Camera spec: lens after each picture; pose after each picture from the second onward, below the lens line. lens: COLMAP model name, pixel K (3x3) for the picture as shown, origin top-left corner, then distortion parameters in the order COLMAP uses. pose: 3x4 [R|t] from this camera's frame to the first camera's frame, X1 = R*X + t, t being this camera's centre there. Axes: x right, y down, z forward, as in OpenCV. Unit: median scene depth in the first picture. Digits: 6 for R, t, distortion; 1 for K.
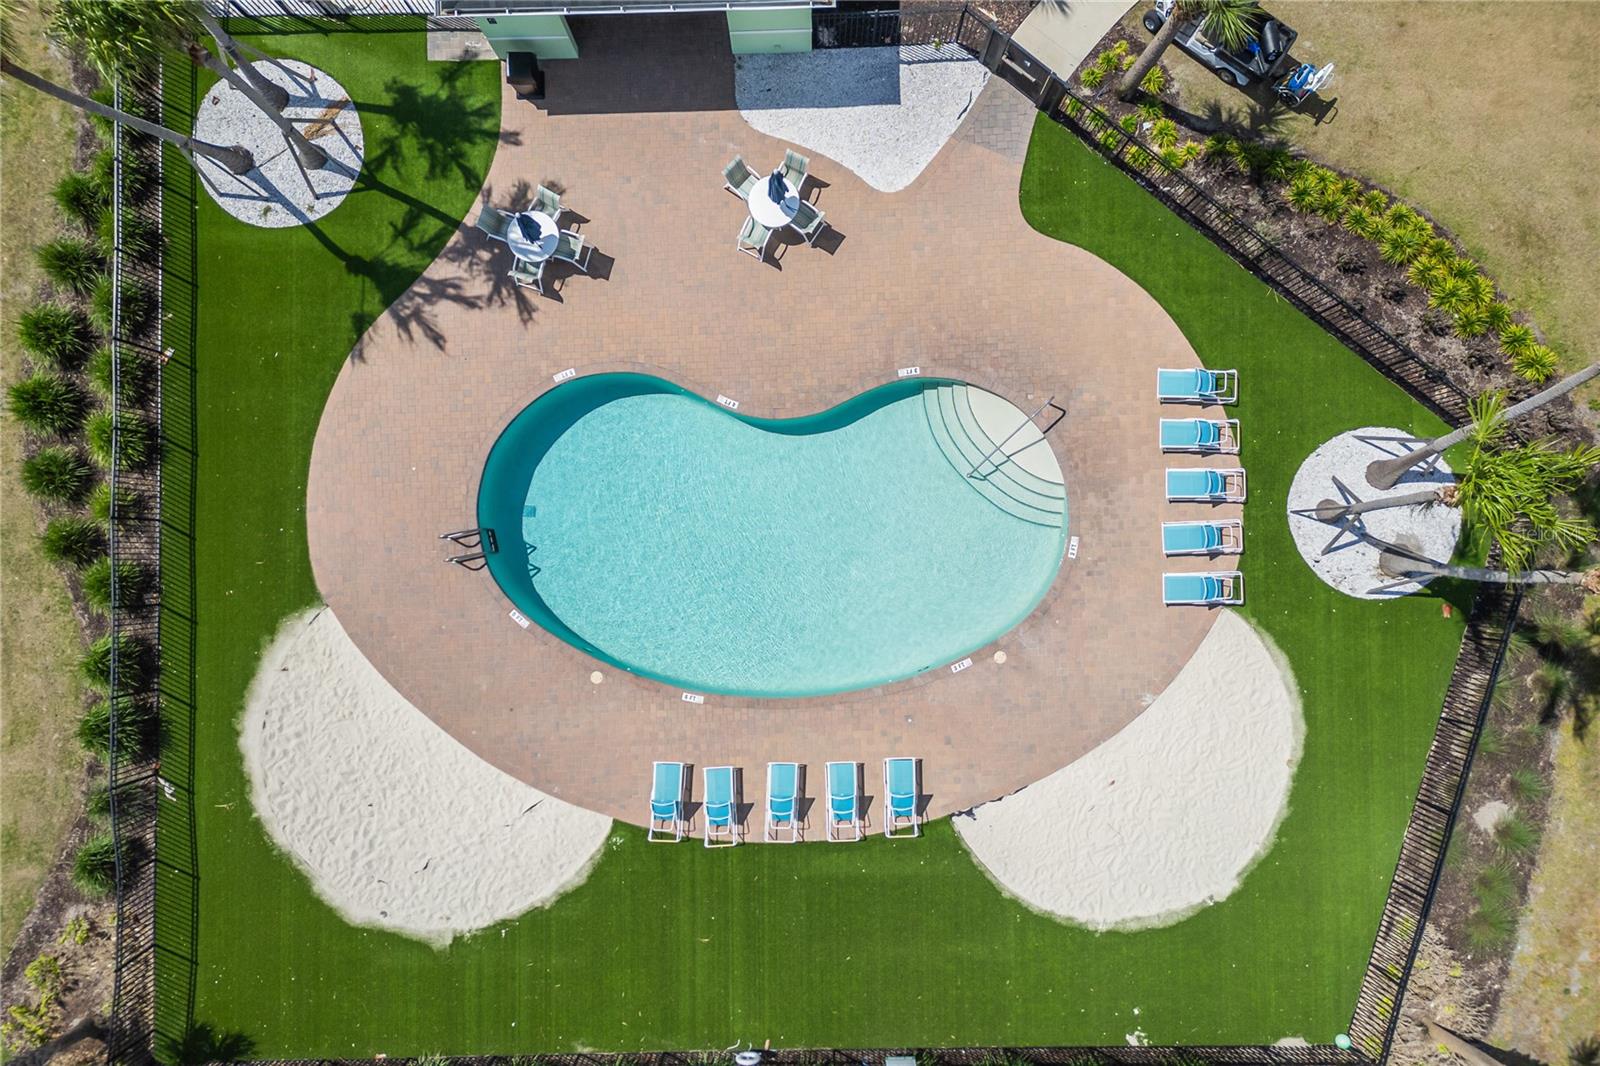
lens RADIAL K [[1136.9, 0, 797.8], [0, 1136.9, 531.1], [0, 0, 1]] dist [0.057069, -0.020806]
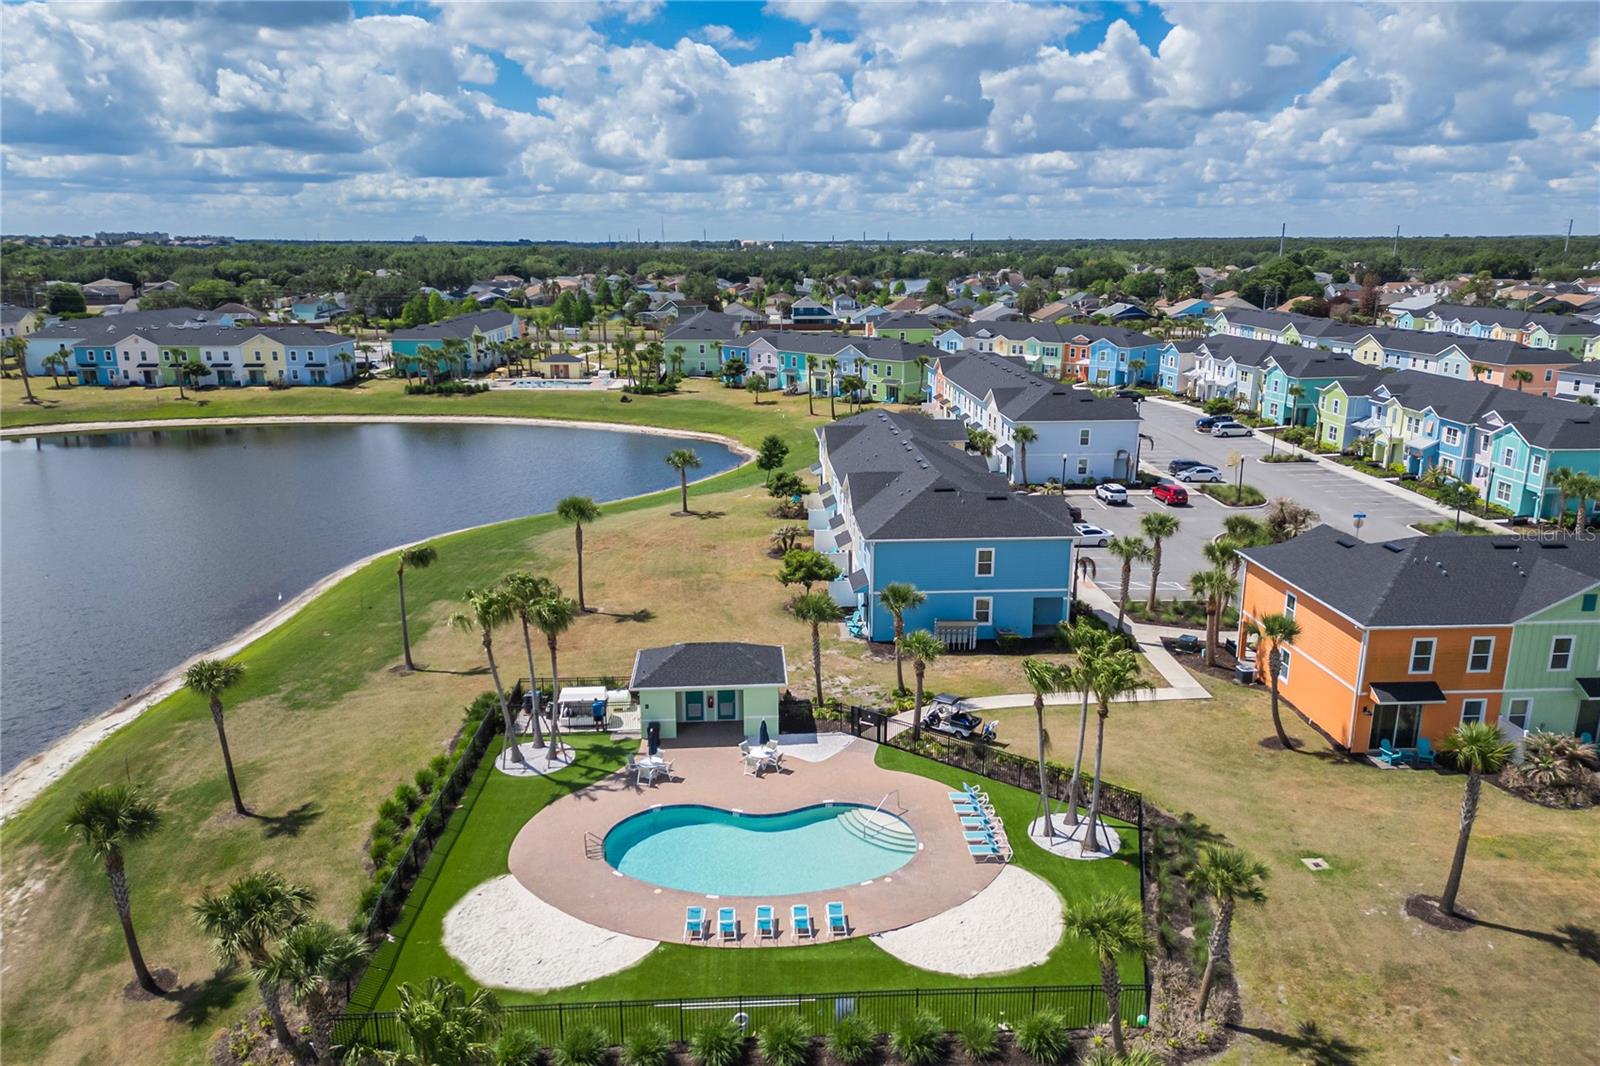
lens RADIAL K [[1136.9, 0, 801.1], [0, 1136.9, 534.7], [0, 0, 1]] dist [0.057069, -0.020806]
pose [[0.999577, -0.009967, 0.027337, 0.000817], [0.007102, 0.994660, 0.102964, -0.839646], [-0.028218, -0.102726, 0.994309, -0.974541]]
